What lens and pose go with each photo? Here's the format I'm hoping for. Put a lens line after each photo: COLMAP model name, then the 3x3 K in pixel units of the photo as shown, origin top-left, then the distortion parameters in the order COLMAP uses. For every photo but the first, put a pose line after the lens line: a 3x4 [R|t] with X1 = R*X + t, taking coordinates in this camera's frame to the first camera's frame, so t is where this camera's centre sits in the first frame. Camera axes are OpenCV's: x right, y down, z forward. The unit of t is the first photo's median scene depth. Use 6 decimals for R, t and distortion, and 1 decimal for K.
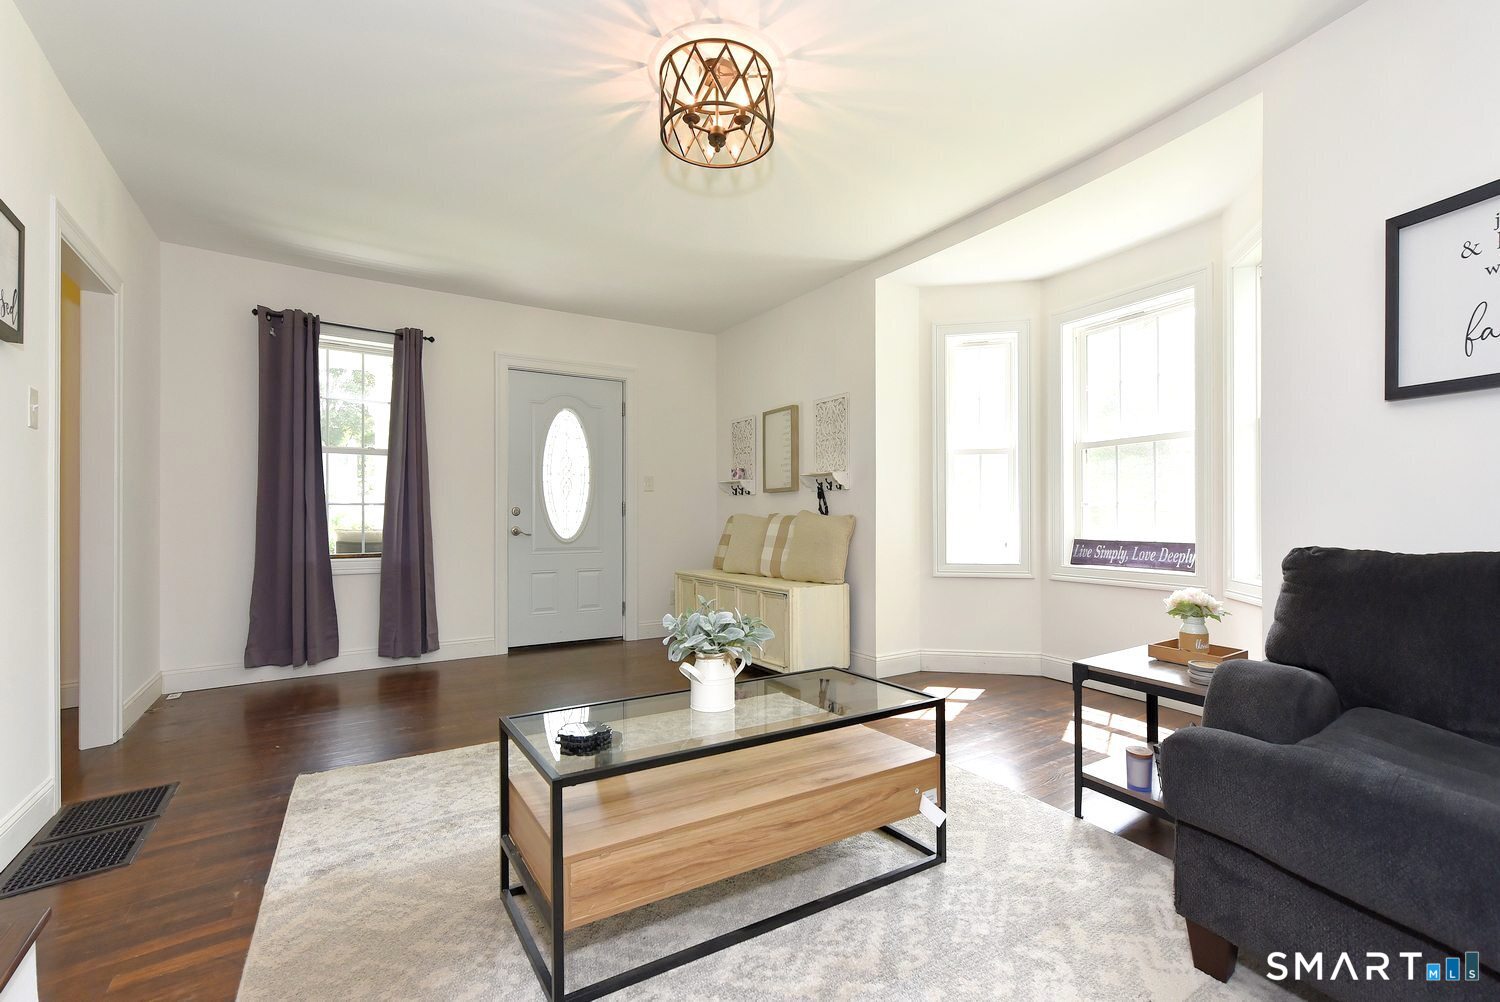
lens RADIAL K [[590.4, 0, 759.7], [0, 590.4, 521.9], [0, 0, 1]] dist [0.000079, 0.000026]
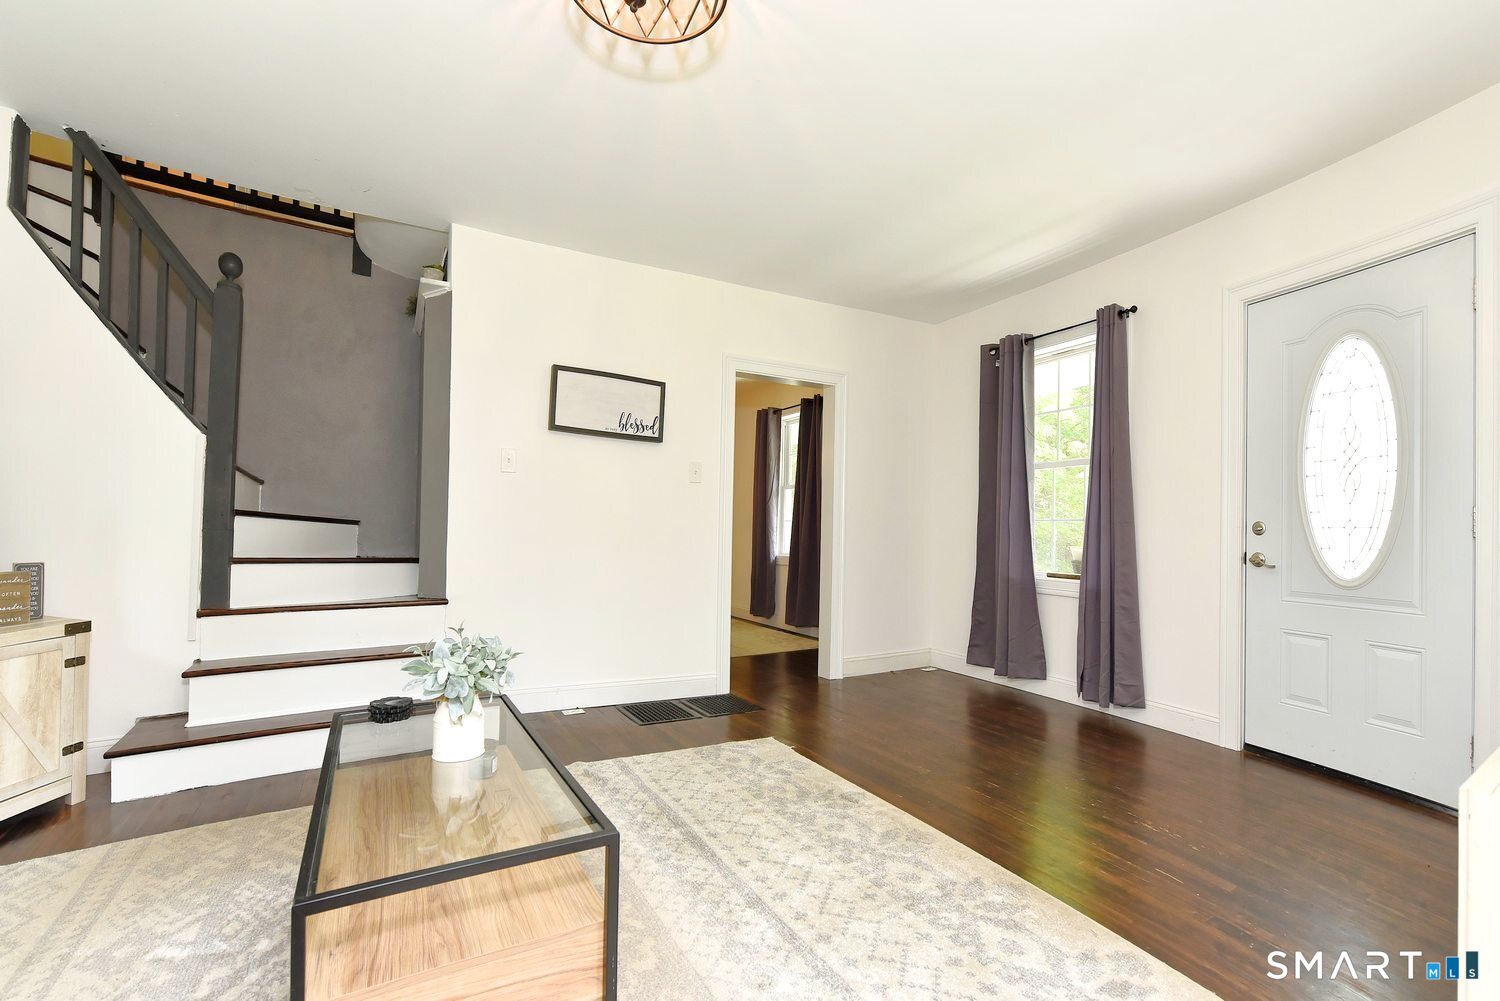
lens RADIAL K [[590.4, 0, 759.7], [0, 590.4, 521.4], [0, 0, 1]] dist [0.000079, 0.000026]
pose [[-0.051080, -0.013578, -0.998602, 0.235293], [-0.022024, 0.999680, -0.012467, -0.005029], [0.998452, 0.021357, -0.051362, 0.511278]]
